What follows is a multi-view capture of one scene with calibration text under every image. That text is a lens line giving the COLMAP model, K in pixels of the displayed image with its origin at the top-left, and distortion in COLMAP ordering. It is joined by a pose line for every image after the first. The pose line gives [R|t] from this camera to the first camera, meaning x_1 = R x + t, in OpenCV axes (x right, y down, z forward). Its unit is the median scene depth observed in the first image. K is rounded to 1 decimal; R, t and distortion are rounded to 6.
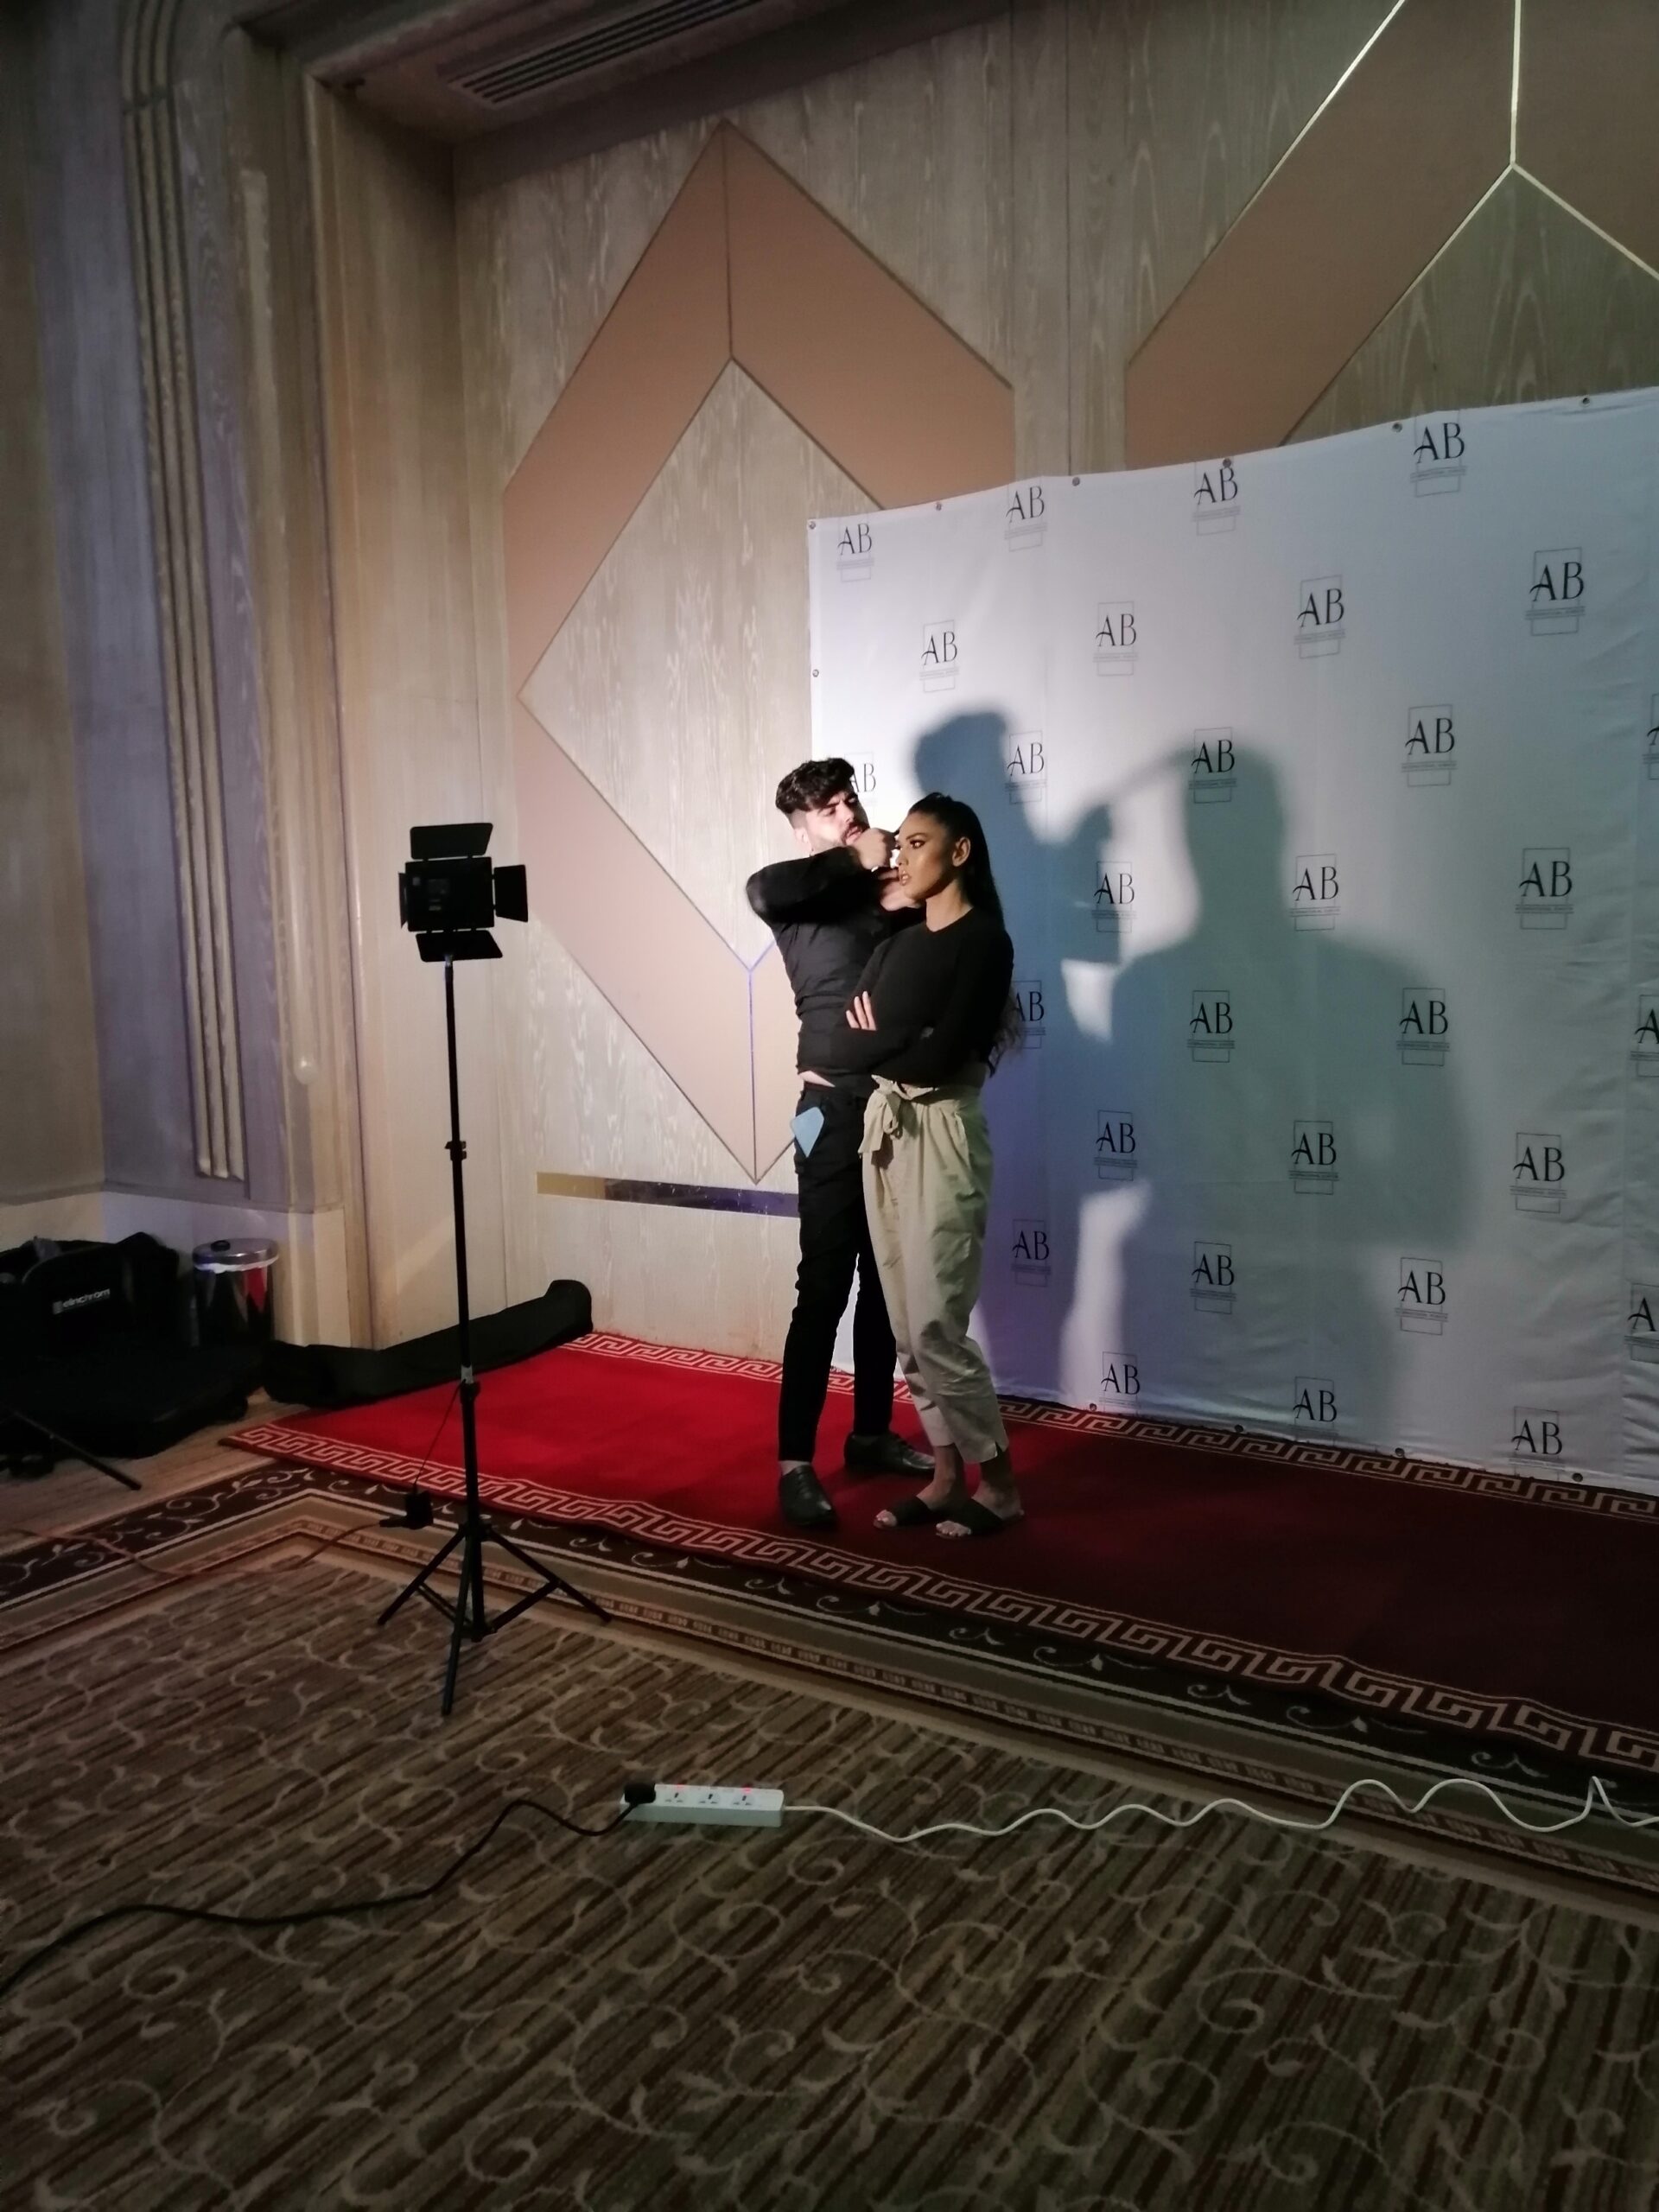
lens RADIAL K [[1667.2, 0, 827.3], [0, 1667.2, 1113.4], [0, 0, 1]] dist [0.014470, 0.023192]
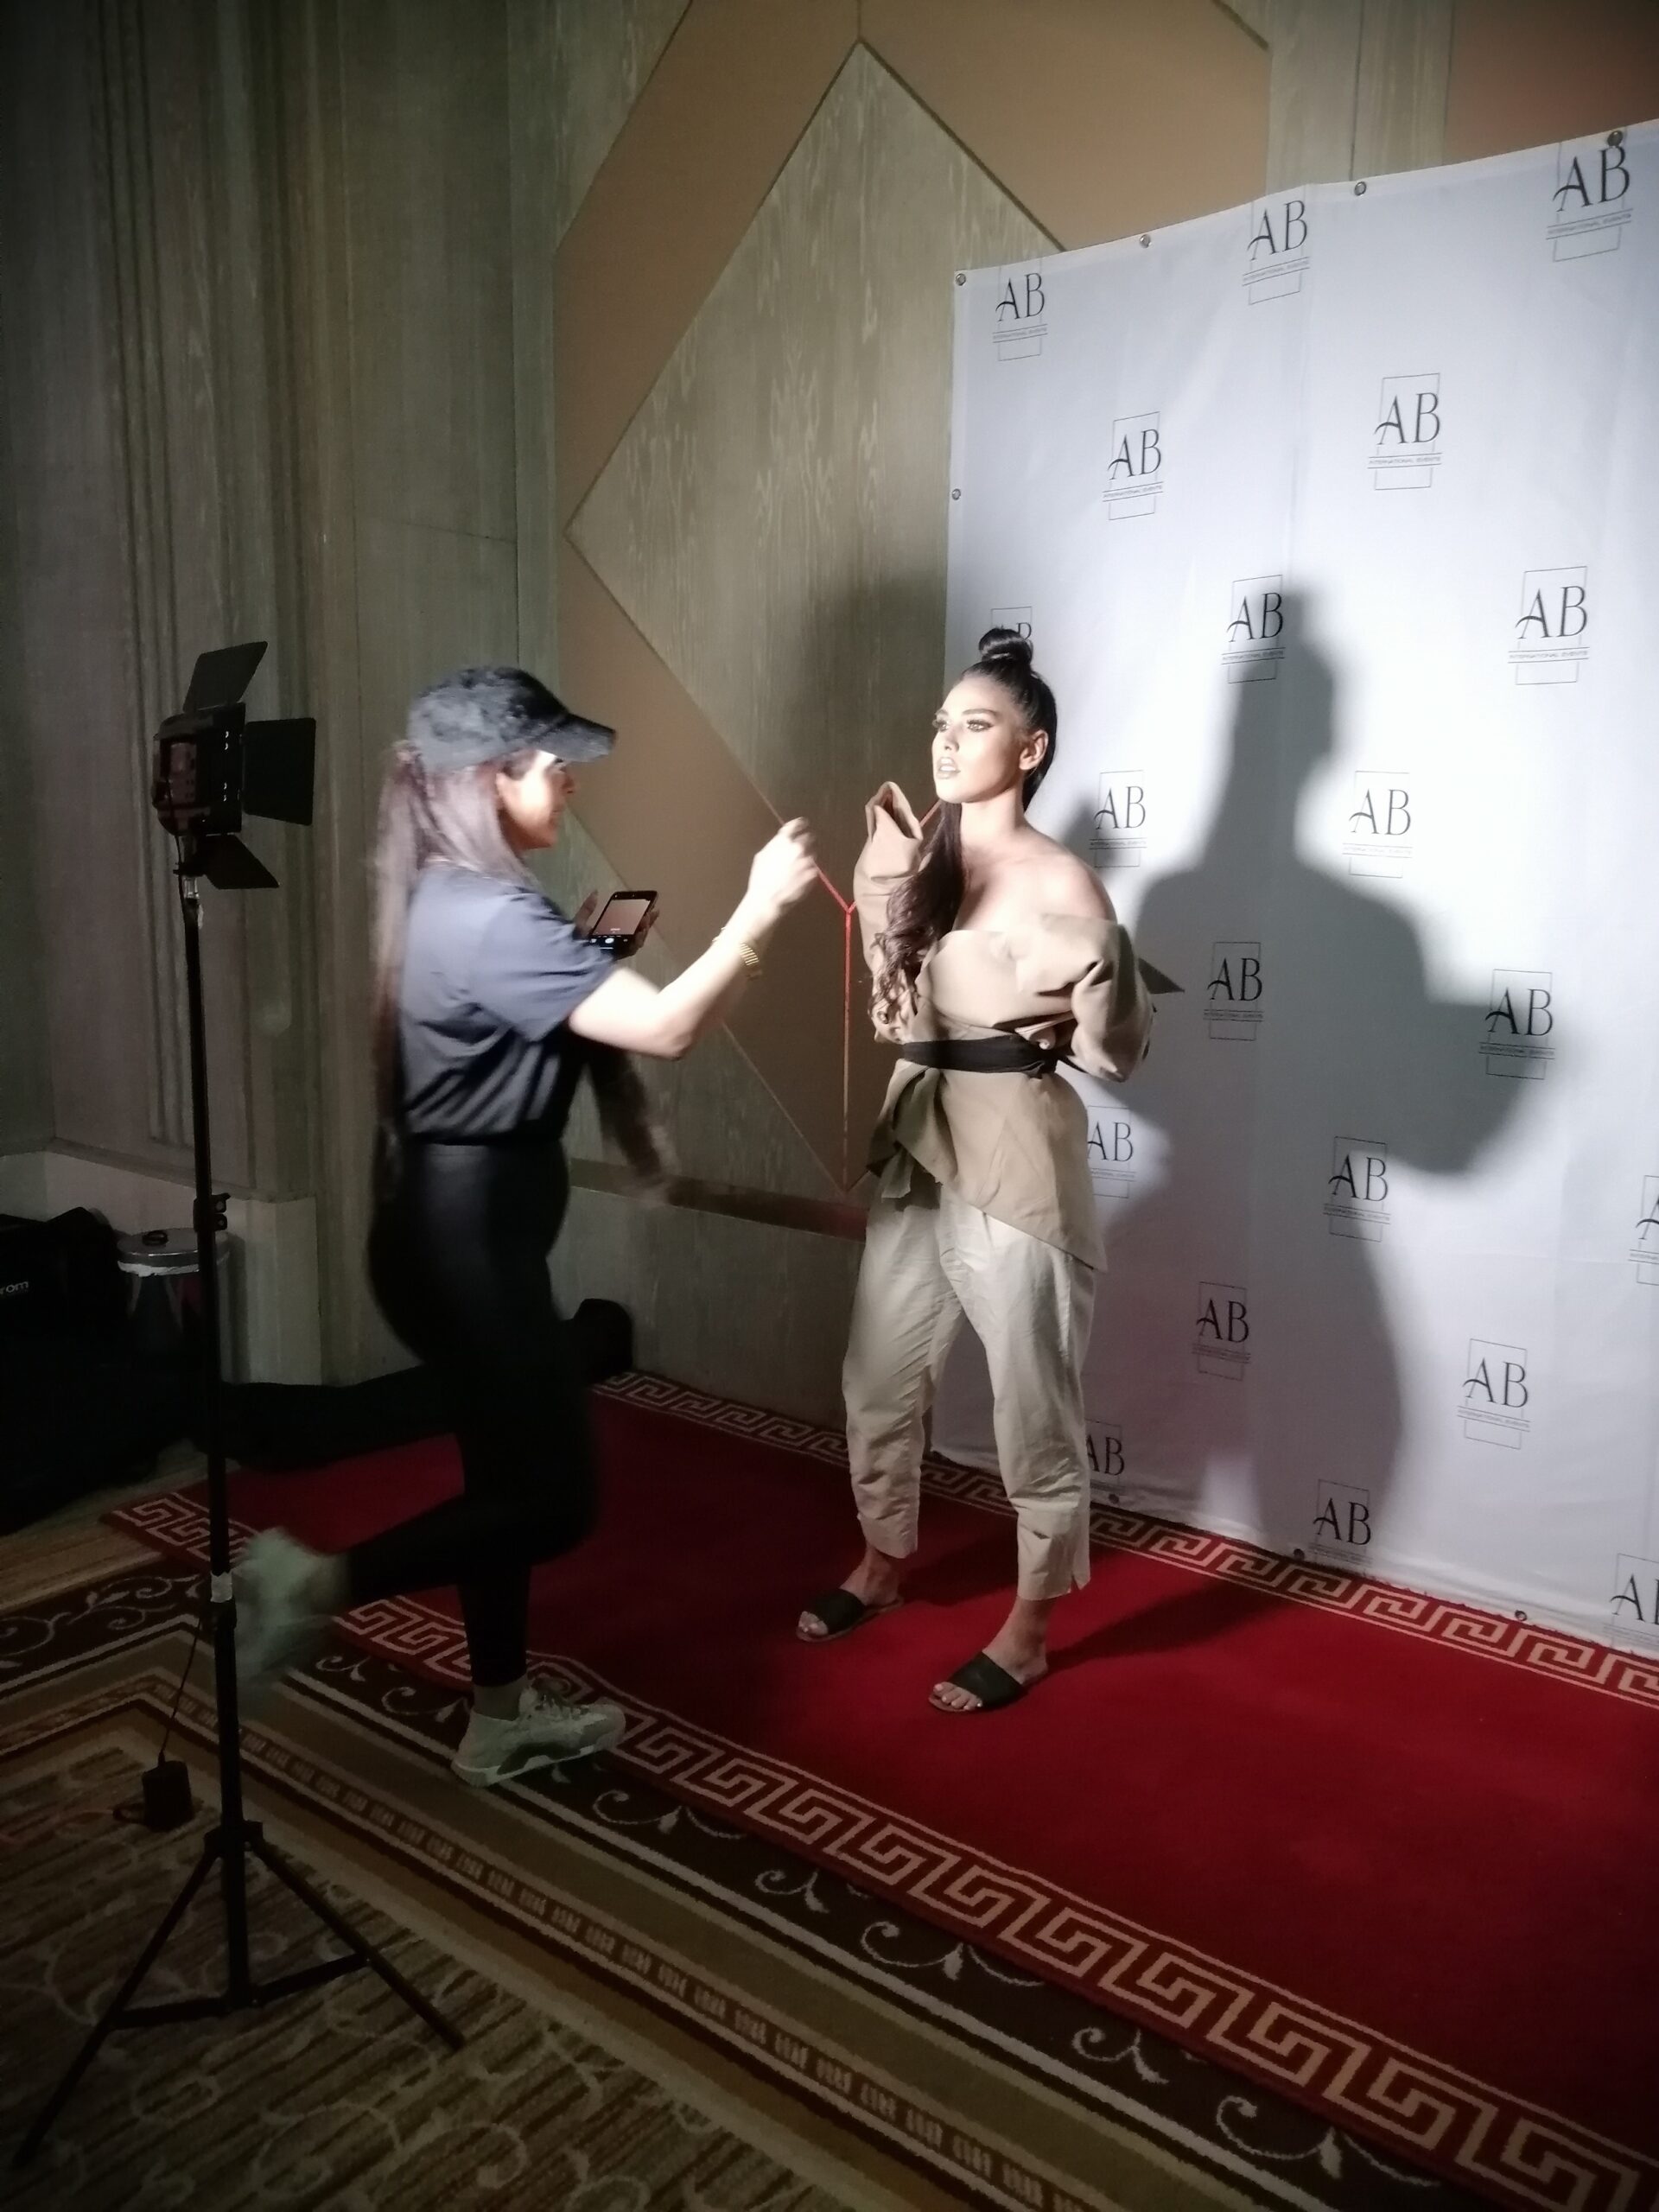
lens RADIAL K [[1667.2, 0, 828.1], [0, 1667.2, 1095.1], [0, 0, 1]] dist [0.014470, 0.023192]
pose [[0.994533, 0.049344, -0.092027, 0.017618], [-0.046191, 0.998281, 0.036089, -0.033025], [0.093650, -0.031640, 0.995102, 0.289783]]
